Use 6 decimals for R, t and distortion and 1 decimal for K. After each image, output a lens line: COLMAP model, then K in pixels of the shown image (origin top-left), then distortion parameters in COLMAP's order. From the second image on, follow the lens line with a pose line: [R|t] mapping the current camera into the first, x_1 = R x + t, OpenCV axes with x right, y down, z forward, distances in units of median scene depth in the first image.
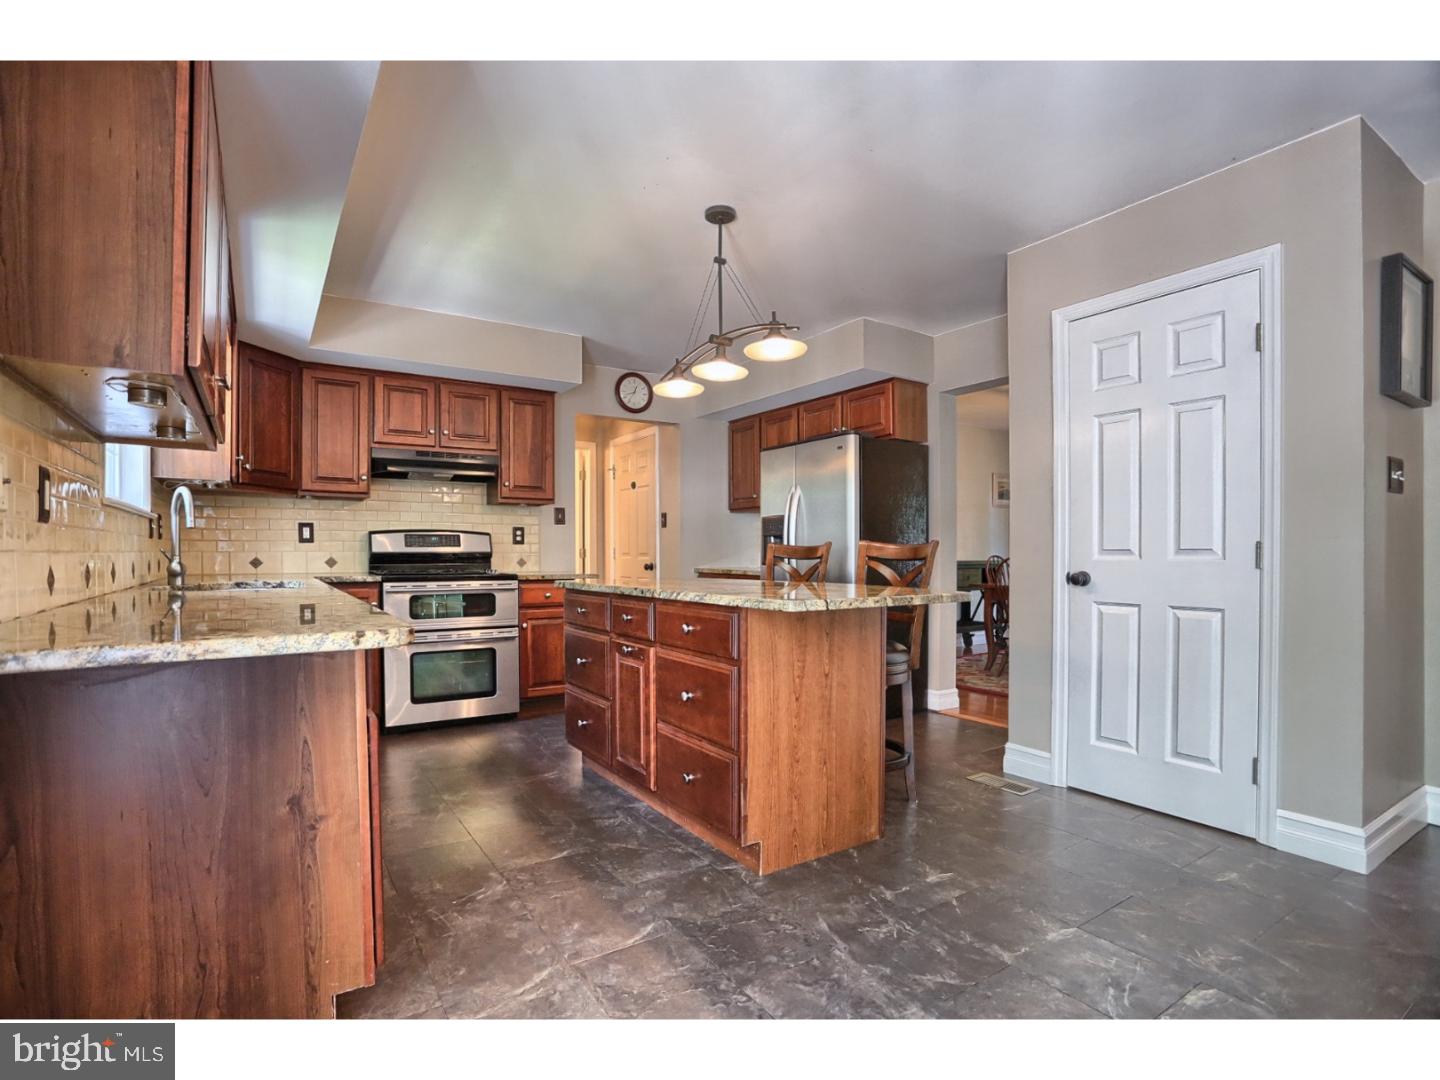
lens RADIAL K [[708.1, 0, 713.5], [0, 708.1, 541.6], [0, 0, 1]] dist [-0.050308, 0.002858]
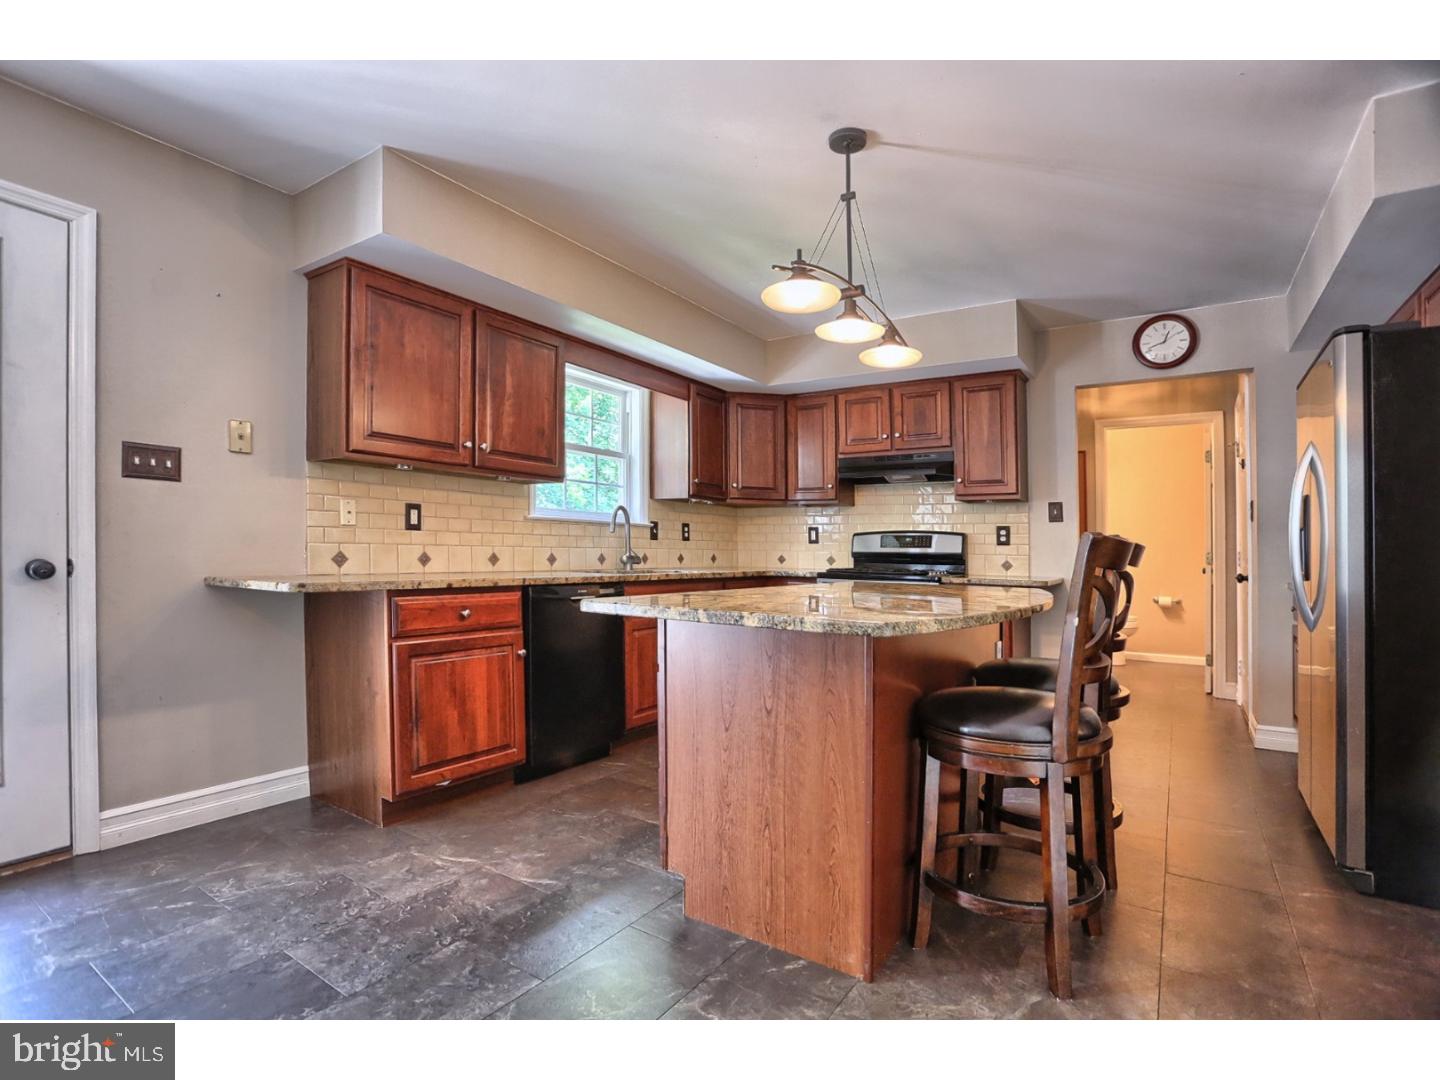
lens RADIAL K [[708.1, 0, 713.2], [0, 708.1, 543.6], [0, 0, 1]] dist [-0.050308, 0.002858]
pose [[0.390637, -0.001568, -0.920544, 0.566791], [-0.003026, 0.999991, -0.002988, 0.007196], [0.920540, 0.003953, 0.390629, 0.436061]]
